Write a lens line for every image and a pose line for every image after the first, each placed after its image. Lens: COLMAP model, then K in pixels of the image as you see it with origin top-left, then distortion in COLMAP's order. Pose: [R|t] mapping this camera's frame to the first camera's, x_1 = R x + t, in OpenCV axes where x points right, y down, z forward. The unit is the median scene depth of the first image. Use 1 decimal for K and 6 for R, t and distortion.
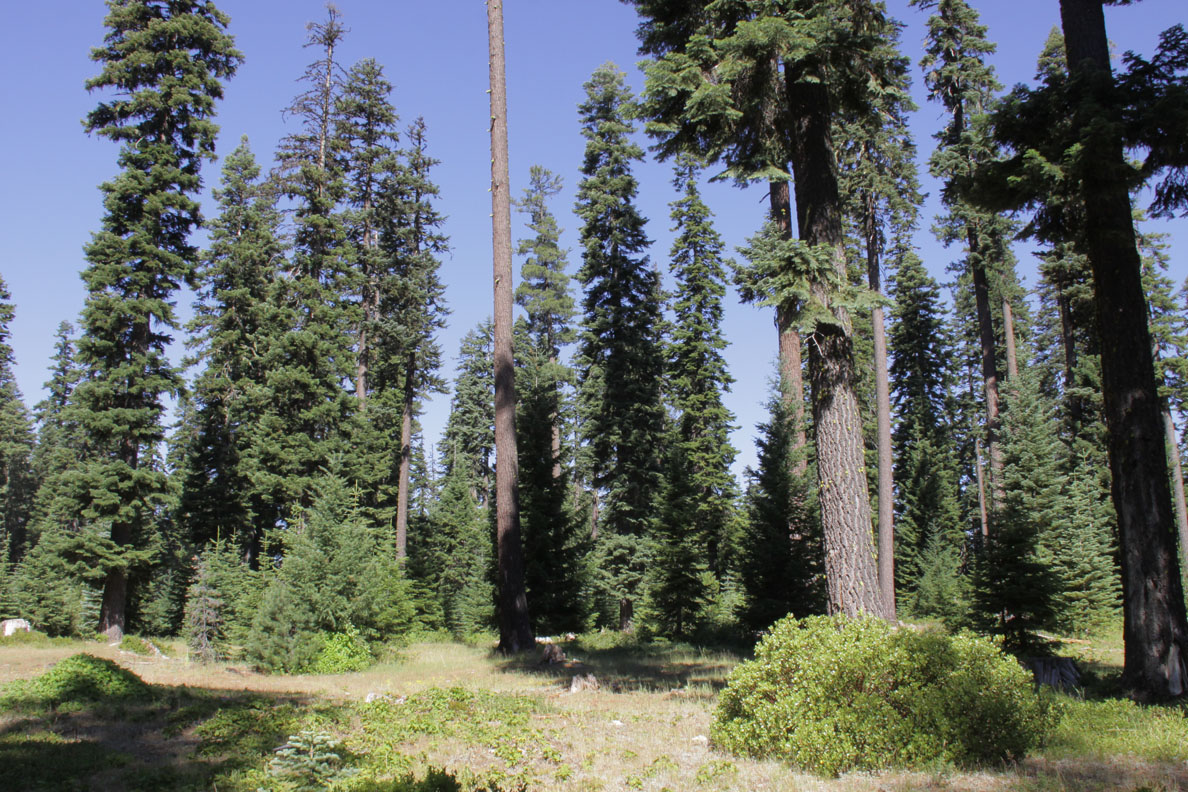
lens RADIAL K [[1073.9, 0, 590.7], [0, 1073.9, 398.1], [0, 0, 1]] dist [-0.094535, 0.000000]
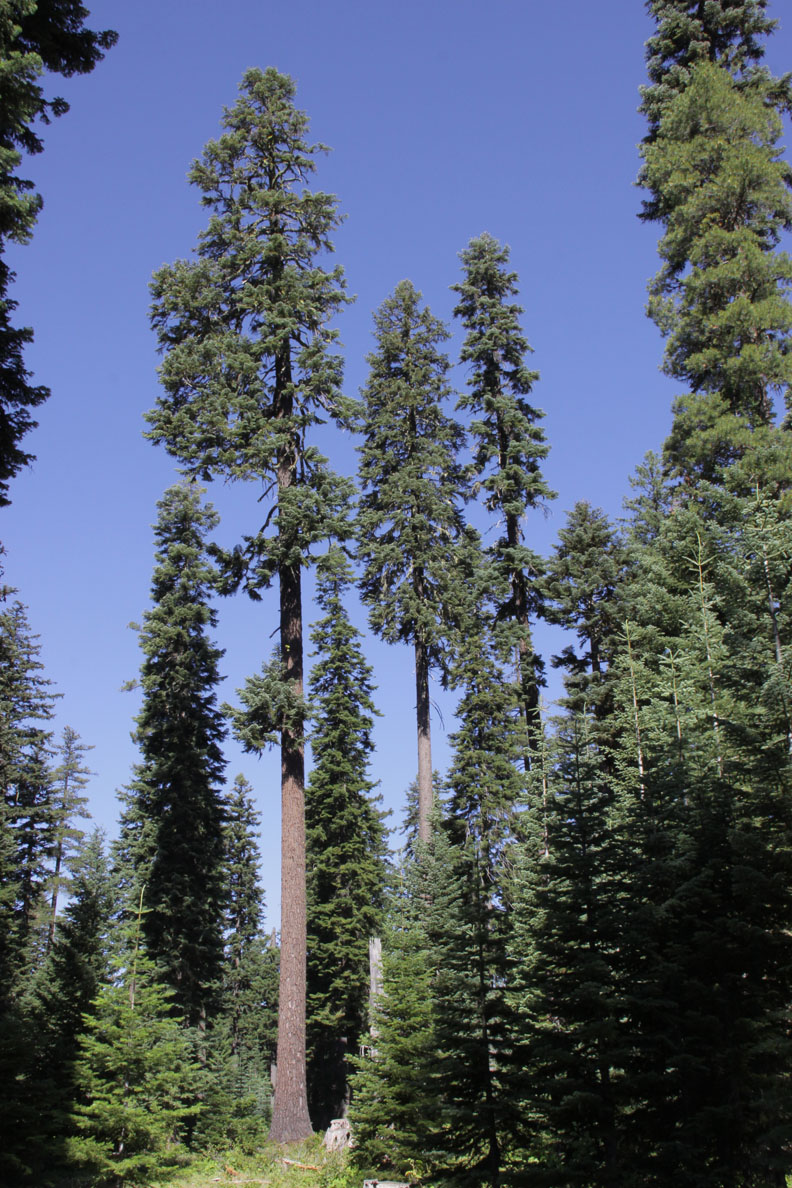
lens RADIAL K [[1299.7, 0, 384.8], [0, 1299.7, 592.2], [0, 0, 1]] dist [-0.084725, 0.000000]
pose [[0.999103, -0.033543, -0.025847, 0.213406], [0.028136, 0.981996, -0.186794, -0.011057], [0.031647, 0.185899, 0.982059, -0.055774]]
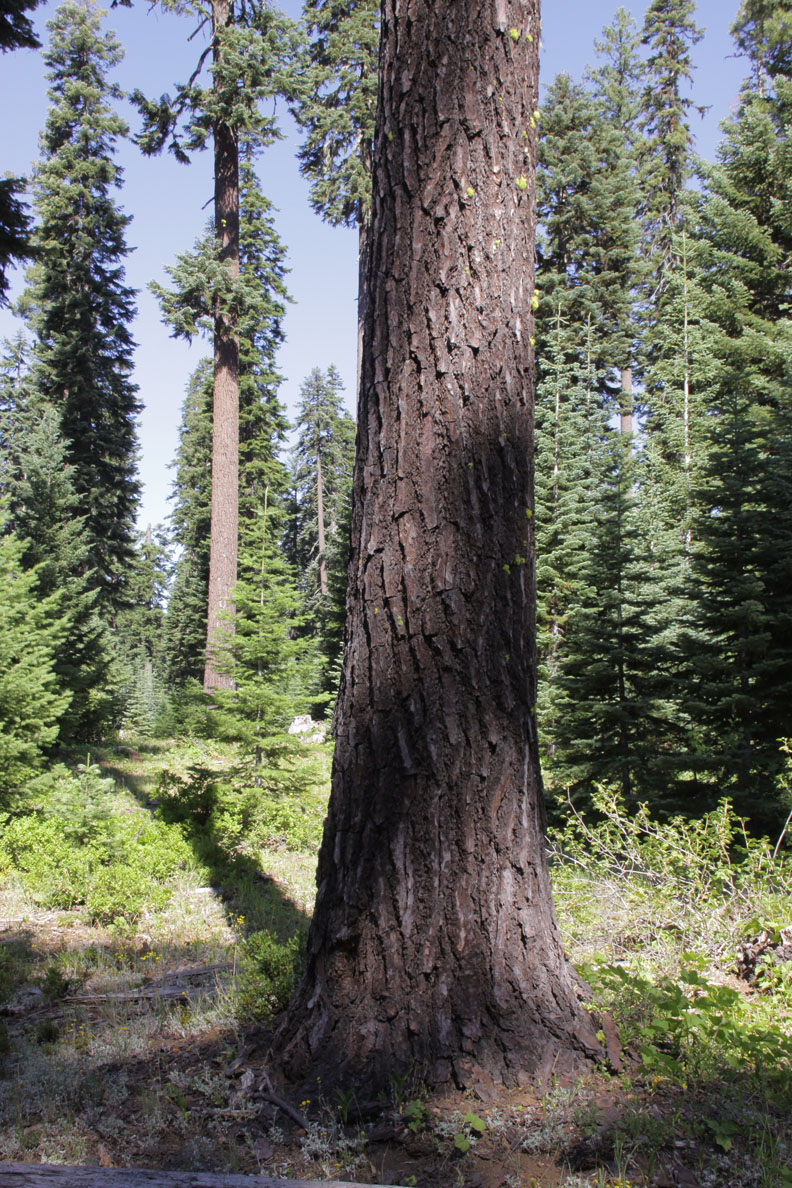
lens RADIAL K [[1417.0, 0, 391.7], [0, 1417.0, 568.1], [0, 0, 1]] dist [0.138986, 0.000000]
pose [[0.997424, 0.019472, 0.069033, 0.173921], [-0.025778, 0.995457, 0.091662, -0.013183], [-0.066934, -0.093205, 0.993394, -0.077152]]
